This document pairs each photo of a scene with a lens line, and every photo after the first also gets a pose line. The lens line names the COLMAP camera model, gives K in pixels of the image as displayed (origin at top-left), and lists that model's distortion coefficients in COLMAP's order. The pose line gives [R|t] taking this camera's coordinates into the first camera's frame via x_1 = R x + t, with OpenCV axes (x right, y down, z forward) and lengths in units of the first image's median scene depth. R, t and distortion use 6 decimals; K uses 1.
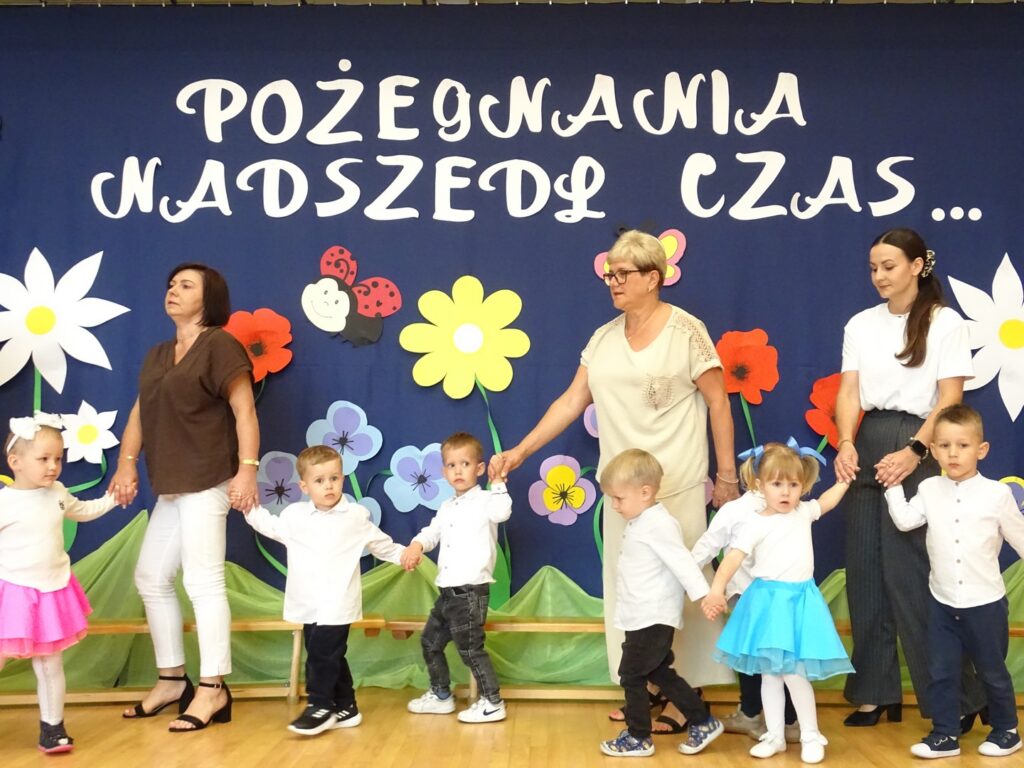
lens RADIAL K [[1169.4, 0, 512.0], [0, 1169.4, 384.0], [0, 0, 1]] dist [0.019029, -0.006698]
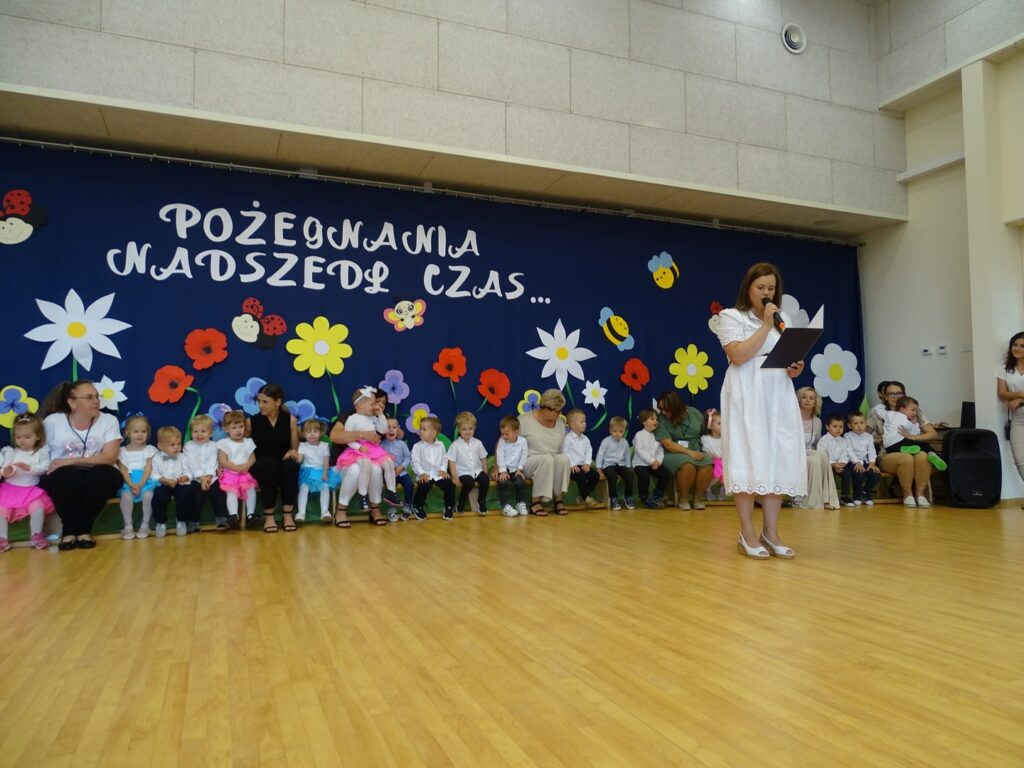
lens RADIAL K [[720.2, 0, 506.6], [0, 720.2, 380.5], [0, 0, 1]] dist [0.002558, 0.002935]
pose [[0.919211, 0.014343, 0.393504, -0.229406], [-0.021645, 0.999666, 0.014124, -0.006836], [-0.393170, -0.021501, 0.919214, -0.265804]]
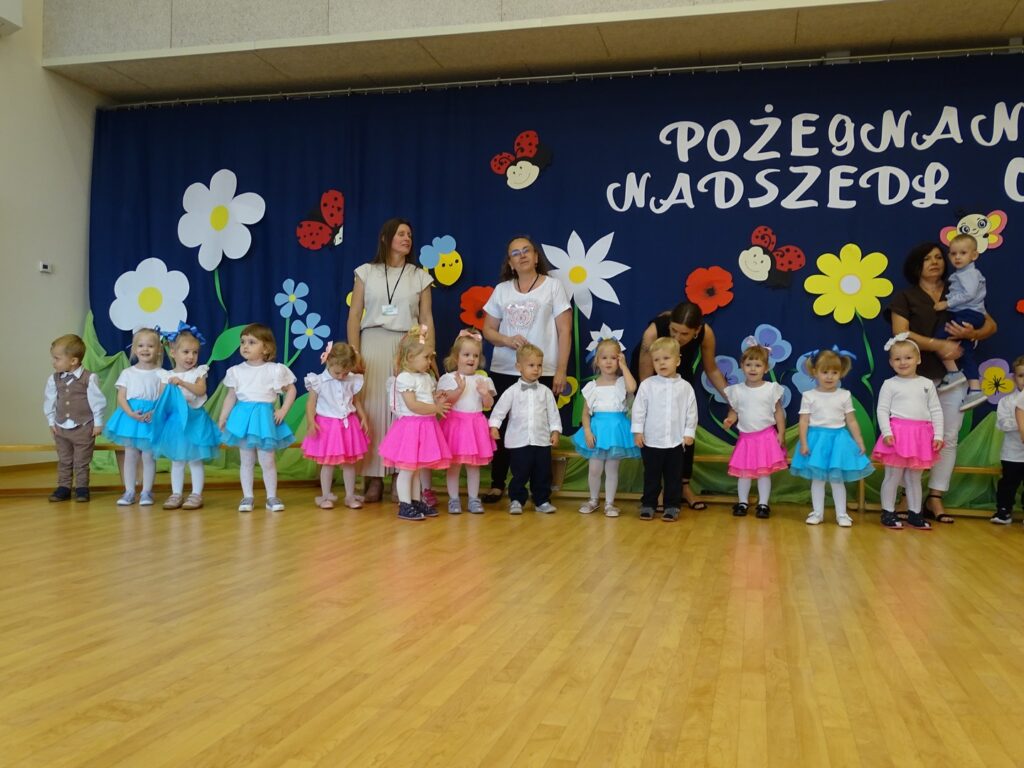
lens RADIAL K [[916.5, 0, 517.6], [0, 916.5, 380.0], [0, 0, 1]] dist [0.013208, -0.010217]
pose [[0.973044, 0.020634, -0.229693, -0.182383], [-0.004676, 0.997550, 0.069802, 0.004193], [0.230570, -0.066847, 0.970757, -0.288541]]
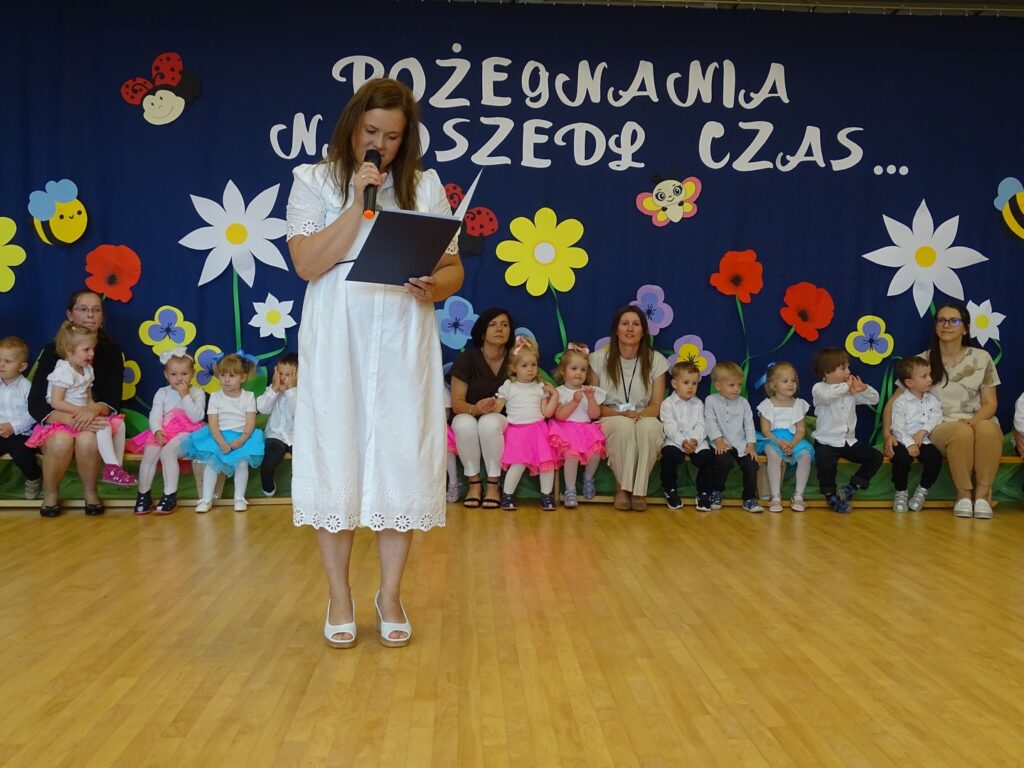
lens RADIAL K [[1175.2, 0, 508.2], [0, 1175.2, 377.7], [0, 0, 1]] dist [0.030812, -0.022986]
pose [[0.997958, 0.011083, 0.062909, -0.167243], [-0.018432, 0.992905, 0.117472, -0.054604], [-0.061161, -0.118392, 0.991082, -0.408278]]
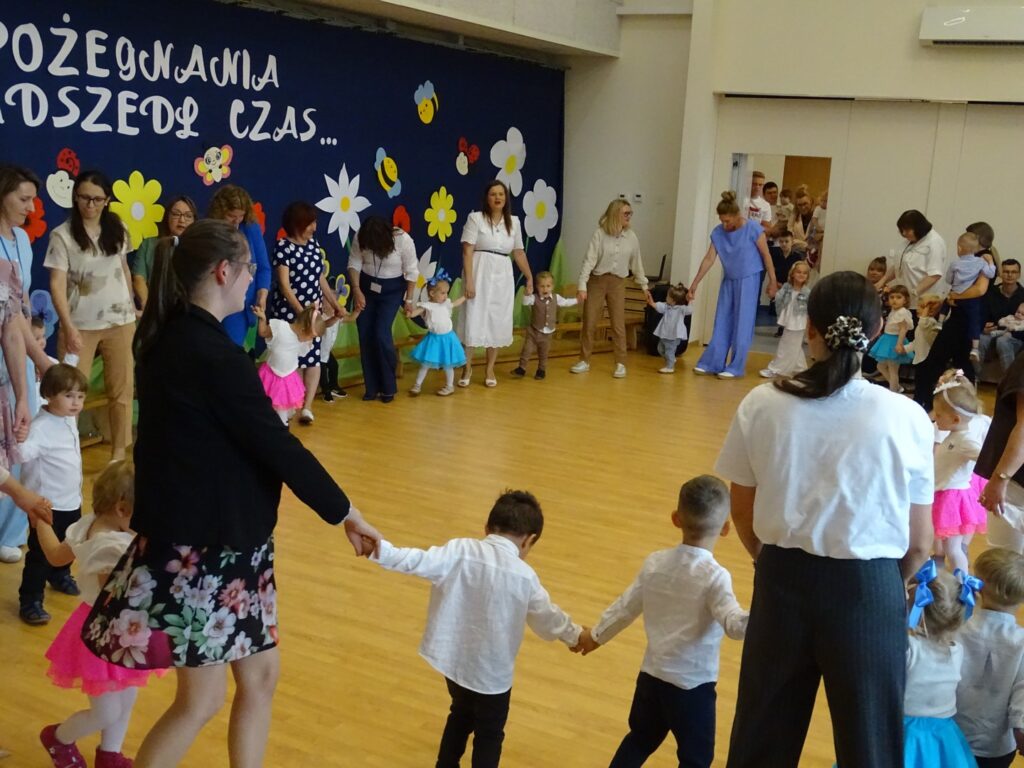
lens RADIAL K [[1191.9, 0, 496.2], [0, 1191.9, 358.6], [0, 0, 1]] dist [0.075414, -0.051539]
pose [[0.482534, -0.131766, 0.865909, -1.235085], [-0.120031, 0.969344, 0.214393, -0.251415], [-0.867614, -0.207388, 0.451925, -0.208197]]
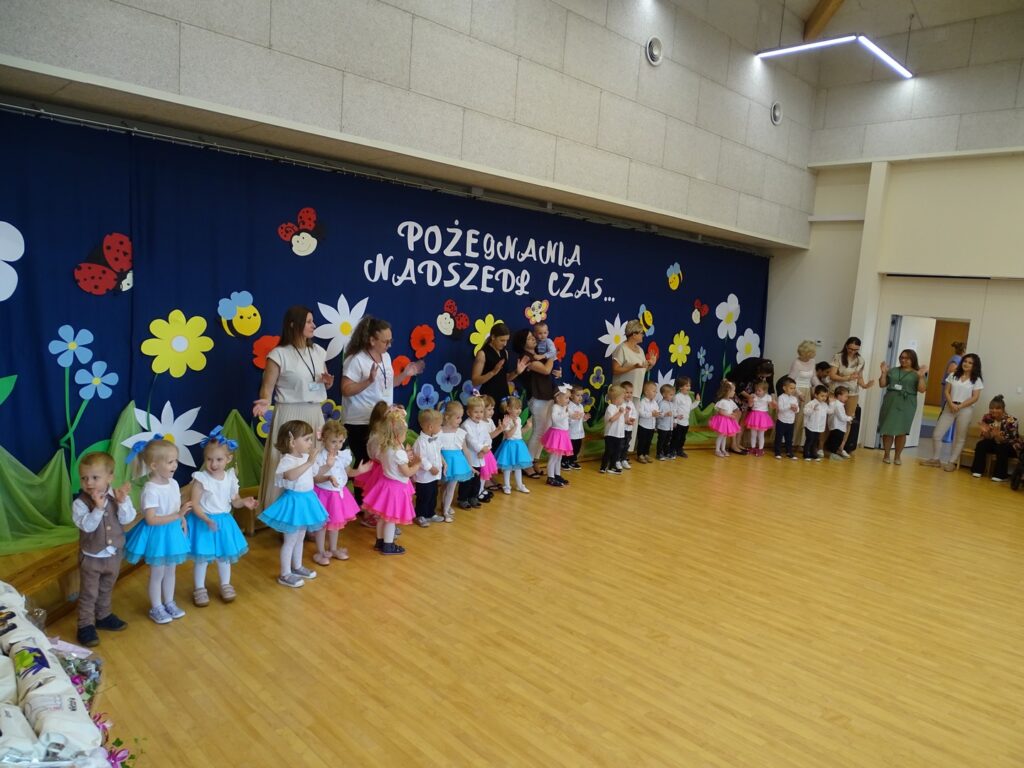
lens RADIAL K [[727.2, 0, 506.7], [0, 727.2, 382.0], [0, 0, 1]] dist [0.005836, 0.006562]
pose [[0.705905, -0.036244, 0.707378, -1.142386], [-0.125857, 0.976380, 0.175622, -0.230918], [-0.697035, -0.213001, 0.684670, -0.153439]]
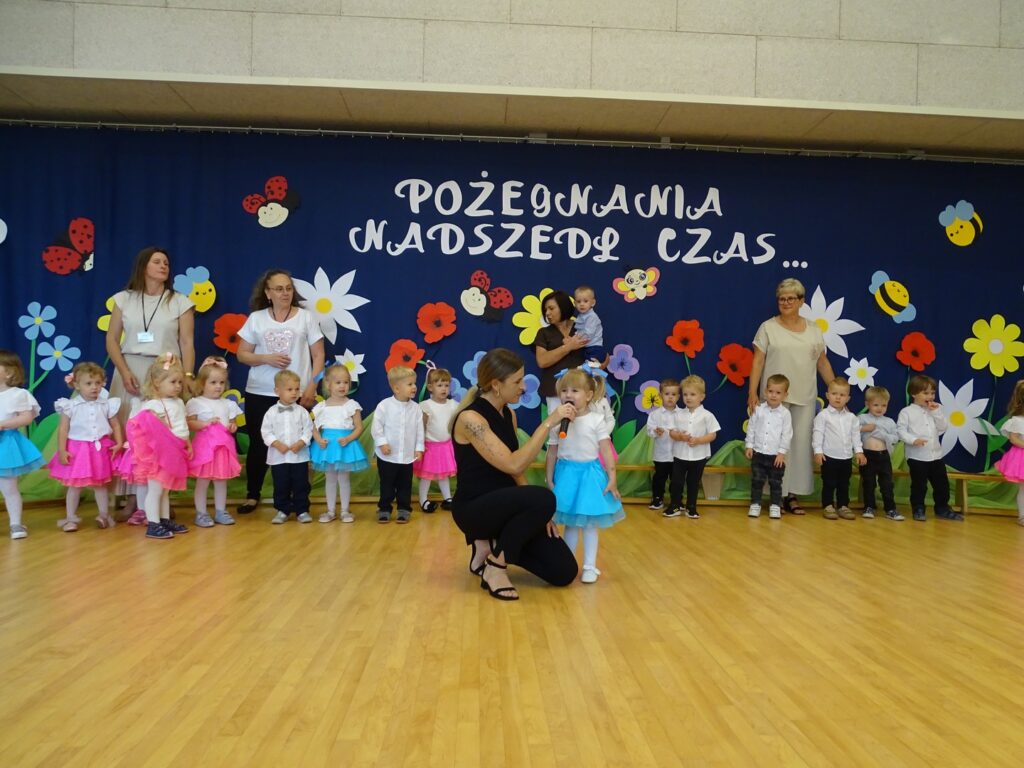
lens RADIAL K [[747.6, 0, 512.0], [0, 747.6, 384.0], [0, 0, 1]] dist [-0.001516, 0.009043]
pose [[0.997341, 0.019539, 0.070212, -0.179058], [-0.024423, 0.997291, 0.069391, -0.018943], [-0.068666, -0.070921, 0.995116, -0.233277]]
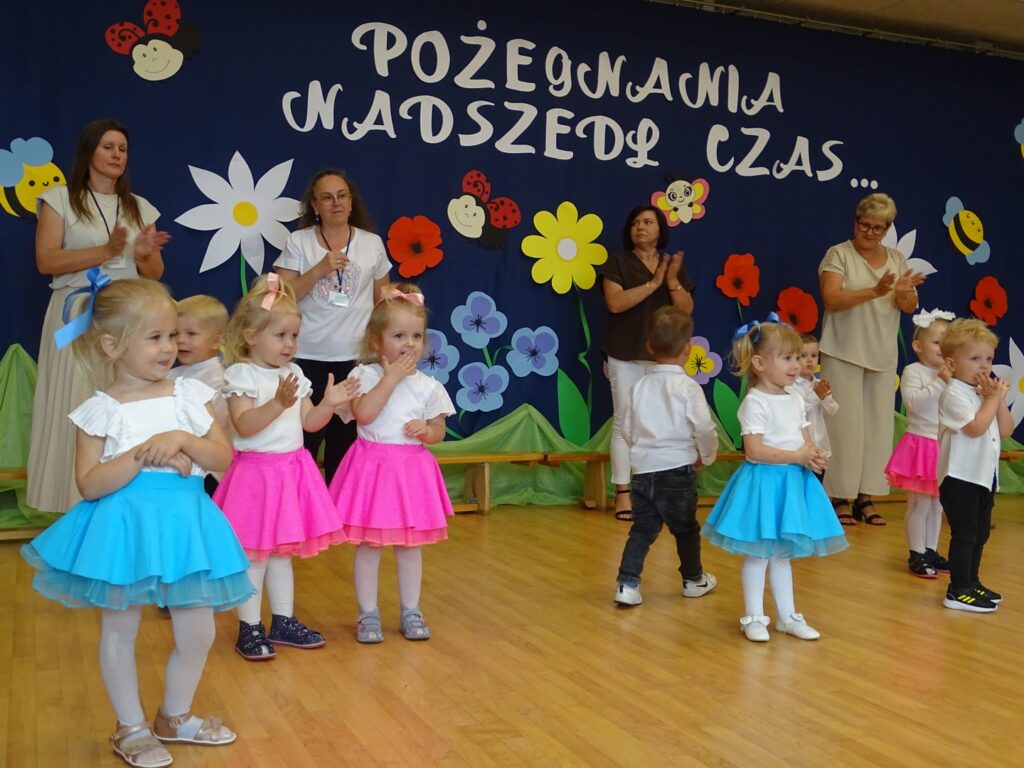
lens RADIAL K [[1169.4, 0, 512.0], [0, 1169.4, 384.0], [0, 0, 1]] dist [0.019029, -0.006698]
pose [[0.916038, 0.009400, 0.400981, -0.625279], [-0.055033, 0.993216, 0.102439, -0.018783], [-0.397298, -0.115905, 0.910341, -0.213569]]
